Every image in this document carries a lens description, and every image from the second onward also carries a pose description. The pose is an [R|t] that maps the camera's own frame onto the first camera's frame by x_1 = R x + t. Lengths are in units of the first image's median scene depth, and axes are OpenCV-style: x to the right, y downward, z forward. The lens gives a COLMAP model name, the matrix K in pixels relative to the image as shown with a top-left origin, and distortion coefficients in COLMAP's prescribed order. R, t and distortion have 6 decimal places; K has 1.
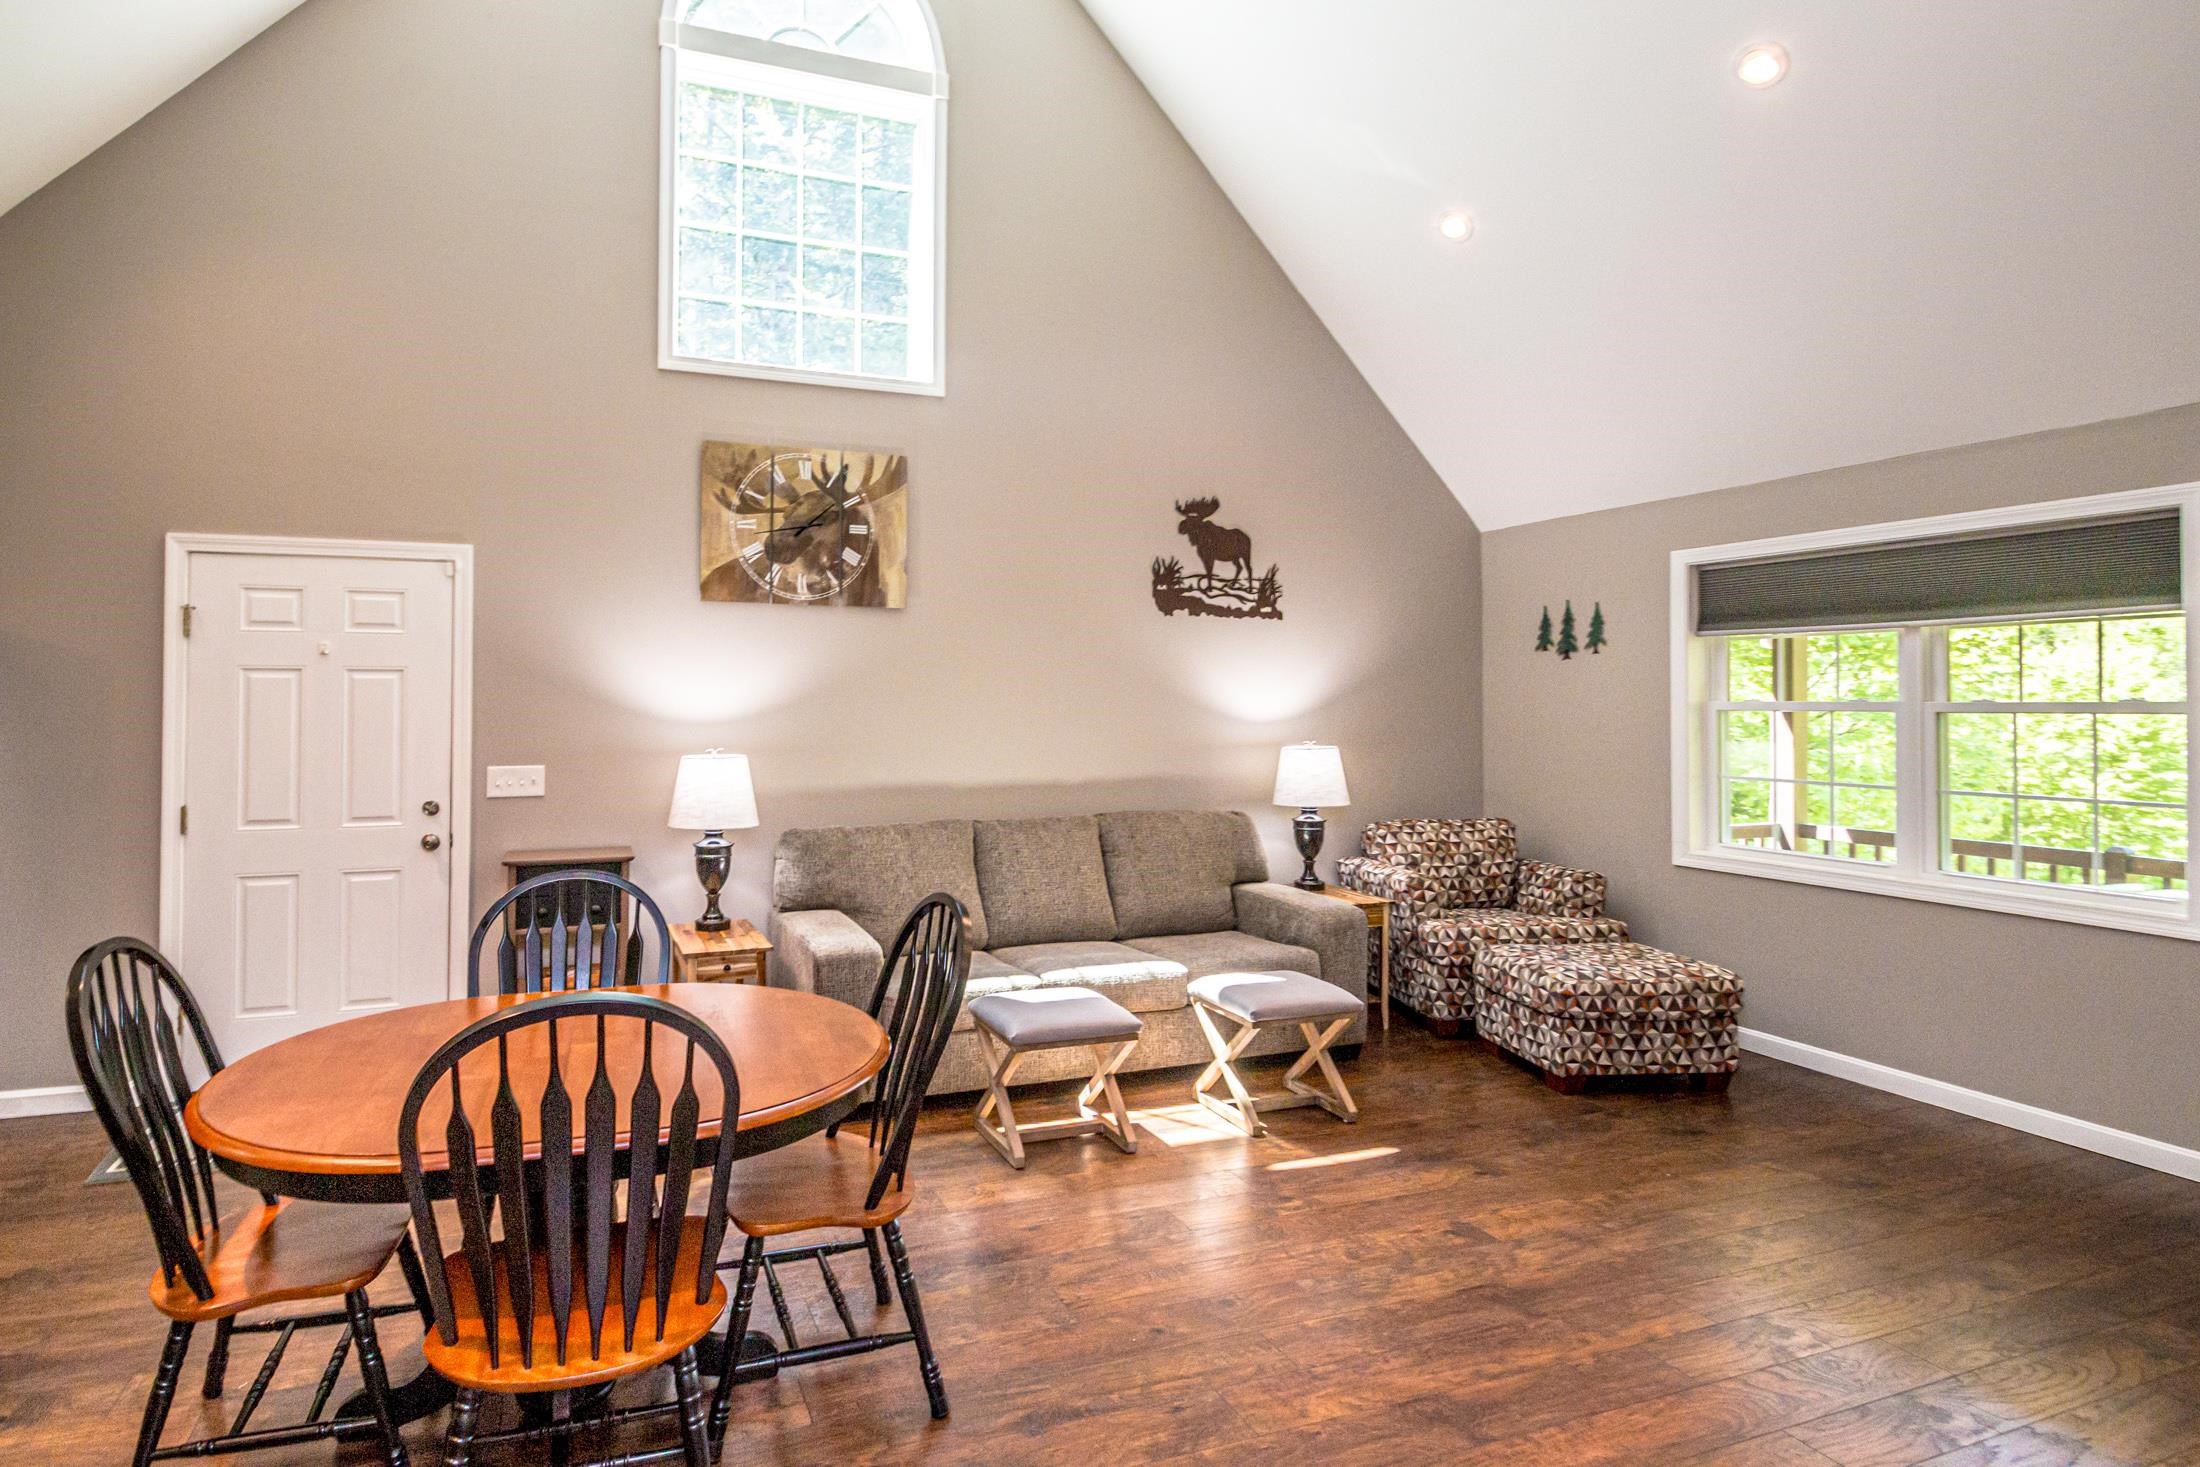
lens RADIAL K [[1114.9, 0, 972.0], [0, 1114.9, 688.1], [0, 0, 1]] dist [-0.000262, -0.000918]
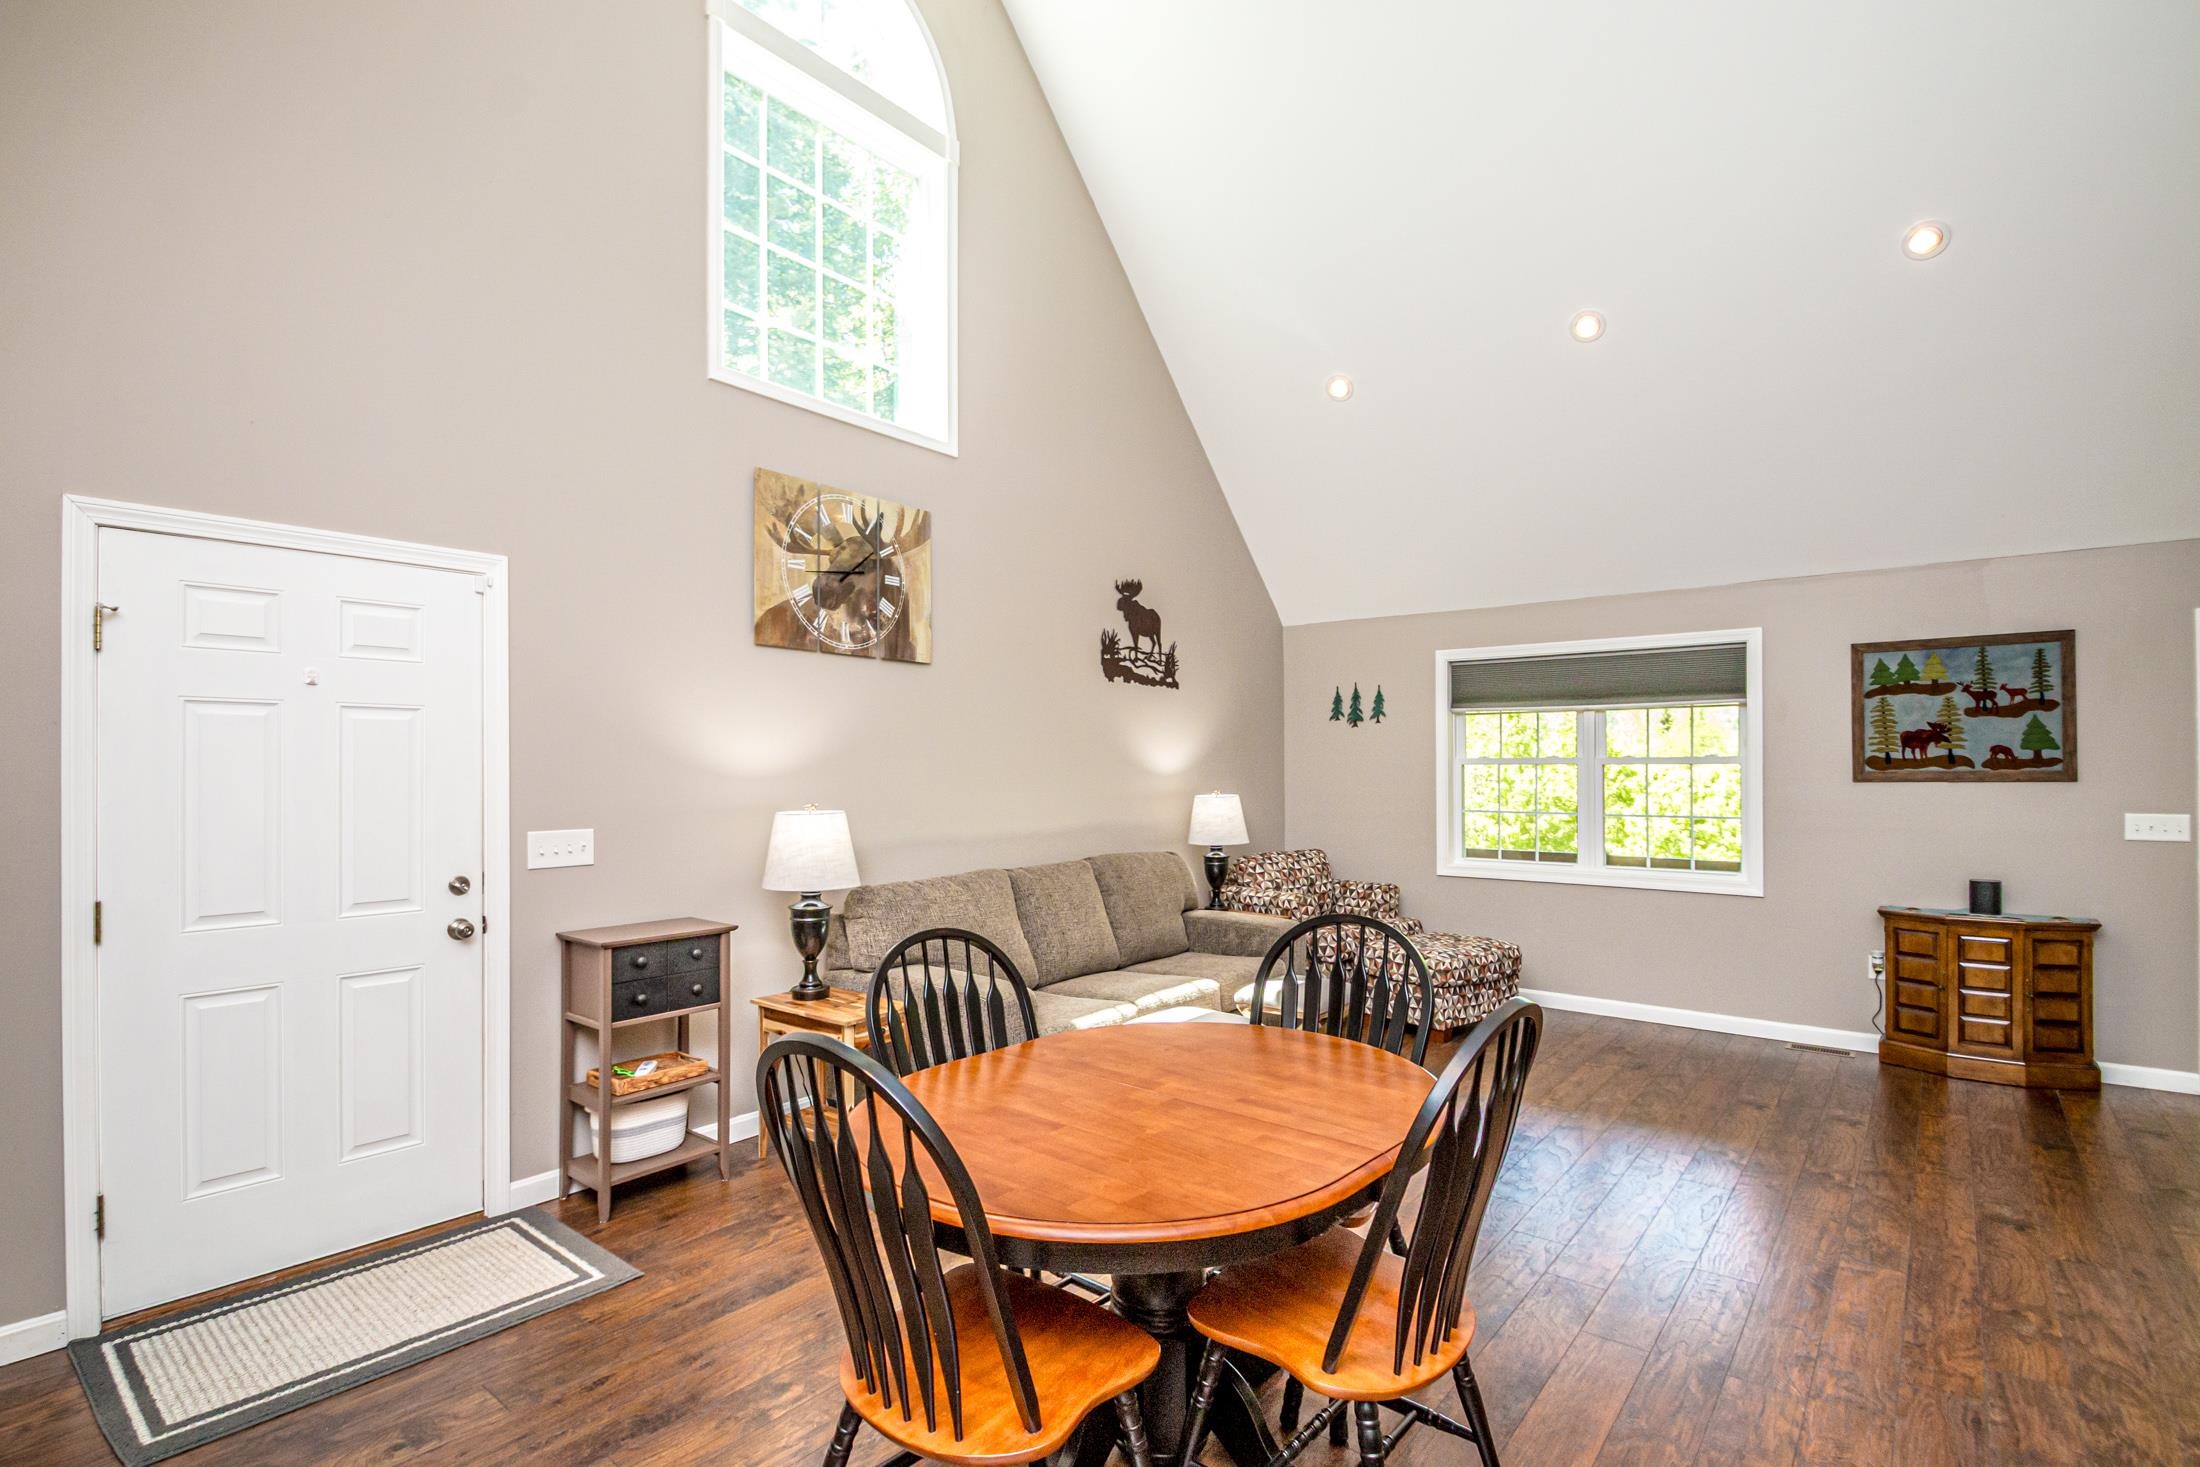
lens RADIAL K [[1050.8, 0, 1103.6], [0, 1050.8, 765.3], [0, 0, 1]] dist [0.019302, -0.020627]
pose [[0.845948, -0.000518, 0.533265, -0.439082], [-0.003674, 0.999970, 0.006800, 0.013784], [-0.533253, -0.007712, 0.845921, 0.112719]]
